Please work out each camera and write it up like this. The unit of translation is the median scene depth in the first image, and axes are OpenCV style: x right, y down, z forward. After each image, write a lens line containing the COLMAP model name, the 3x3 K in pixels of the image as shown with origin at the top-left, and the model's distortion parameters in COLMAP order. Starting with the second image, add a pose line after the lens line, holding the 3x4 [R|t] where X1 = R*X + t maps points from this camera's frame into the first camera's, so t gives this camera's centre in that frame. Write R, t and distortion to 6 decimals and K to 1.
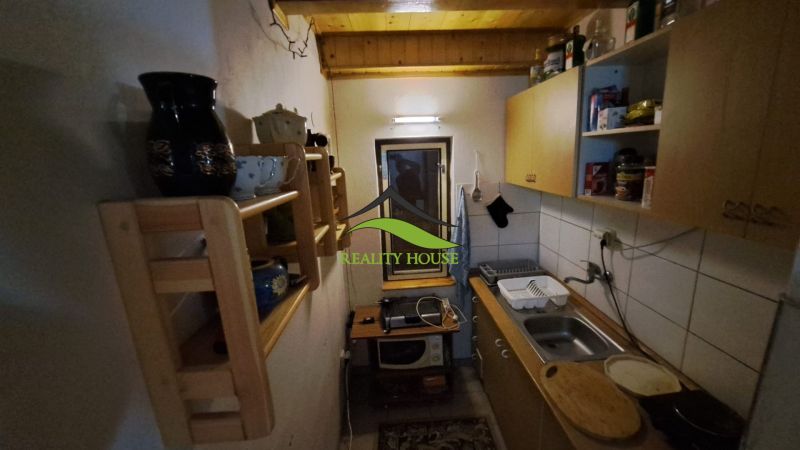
lens RADIAL K [[312.9, 0, 400.0], [0, 312.9, 225.0], [0, 0, 1]] dist [0.000088, 0.000000]
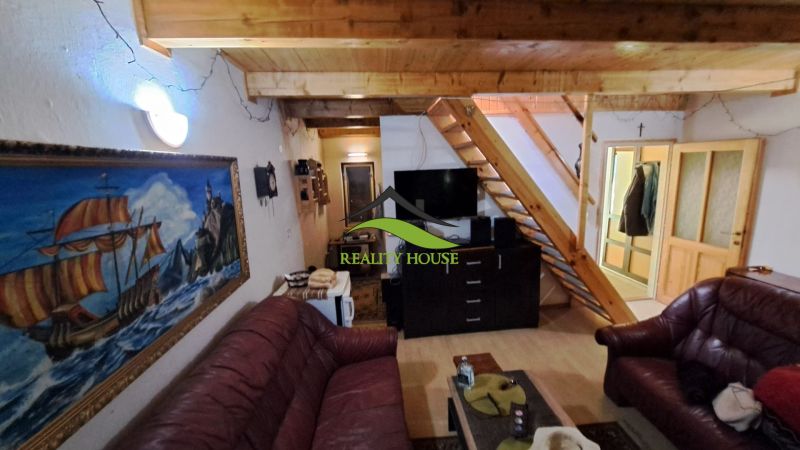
lens RADIAL K [[312.9, 0, 400.0], [0, 312.9, 225.0], [0, 0, 1]] dist [0.000088, 0.000000]
pose [[0.998787, -0.004950, 0.048984, 0.259355], [0.007087, 0.999026, -0.043548, 0.309108], [-0.048721, 0.043842, 0.997850, -1.393159]]
